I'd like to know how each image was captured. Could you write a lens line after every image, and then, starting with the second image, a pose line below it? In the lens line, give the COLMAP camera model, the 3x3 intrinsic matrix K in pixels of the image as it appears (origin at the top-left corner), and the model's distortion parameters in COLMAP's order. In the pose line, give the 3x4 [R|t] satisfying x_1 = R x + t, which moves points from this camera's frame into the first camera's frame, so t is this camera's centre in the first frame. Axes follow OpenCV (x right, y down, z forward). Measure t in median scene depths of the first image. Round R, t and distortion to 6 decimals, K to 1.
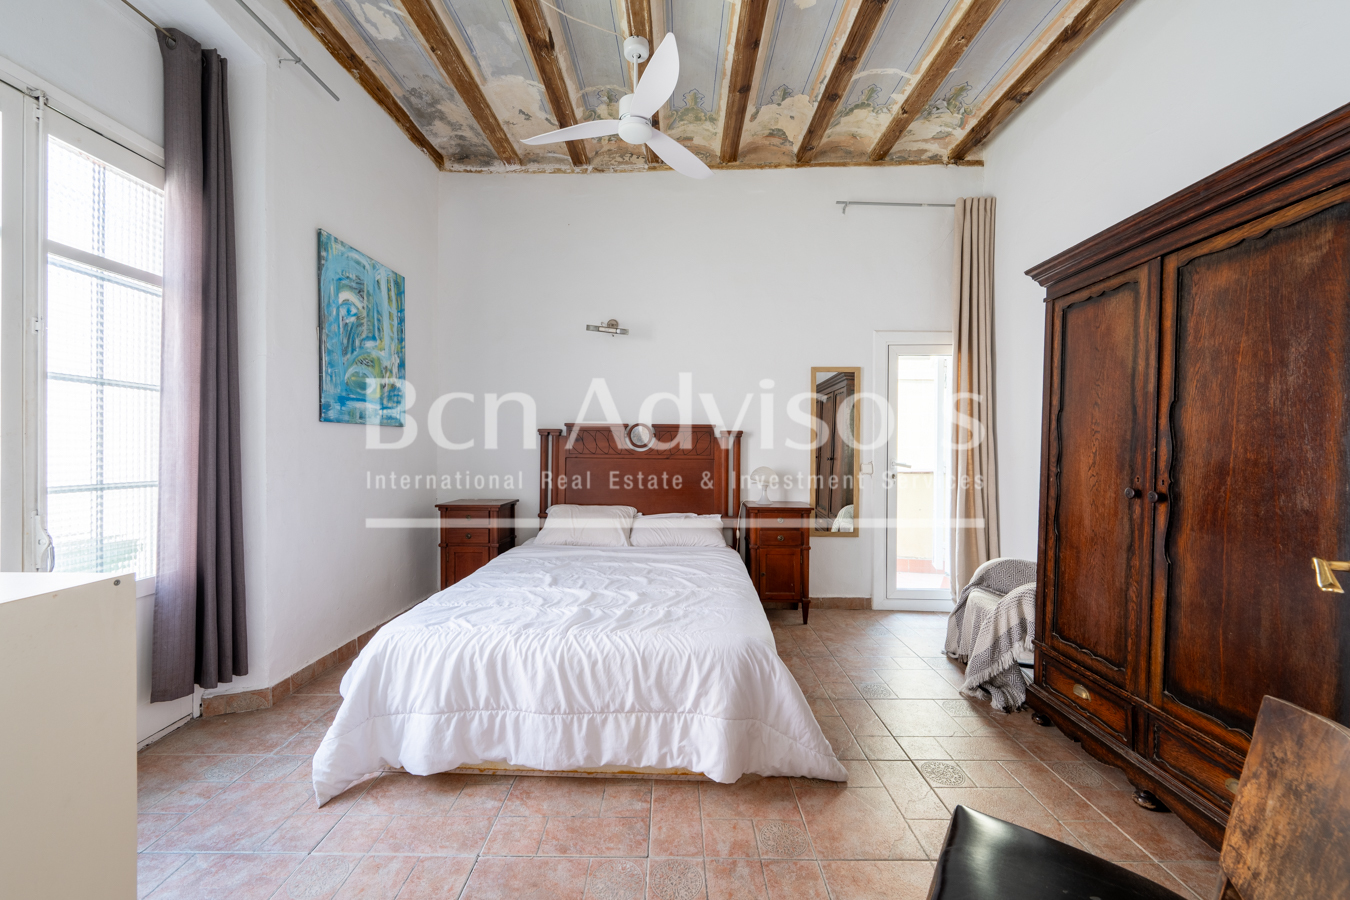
lens RADIAL K [[535.0, 0, 675.0], [0, 535.0, 443.9], [0, 0, 1]] dist [-0.000408, -0.000105]
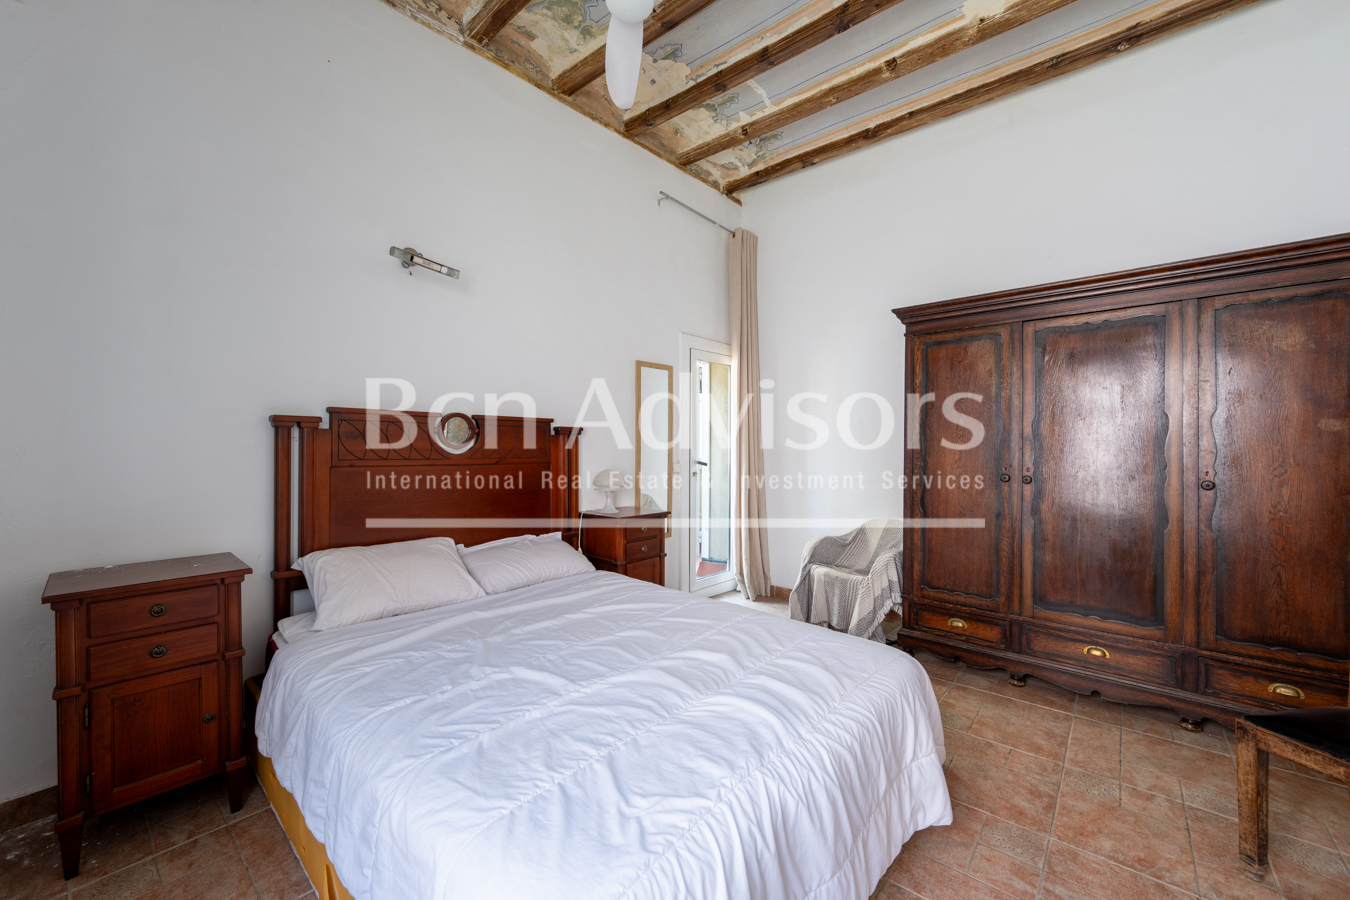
lens RADIAL K [[530.4, 0, 675.2], [0, 530.4, 445.4], [0, 0, 1]] dist [0.001812, 0.000422]
pose [[0.647457, -0.003571, 0.762093, -0.439837], [-0.002718, 0.999972, 0.006995, -0.002935], [-0.762097, -0.006600, 0.647429, 0.384905]]
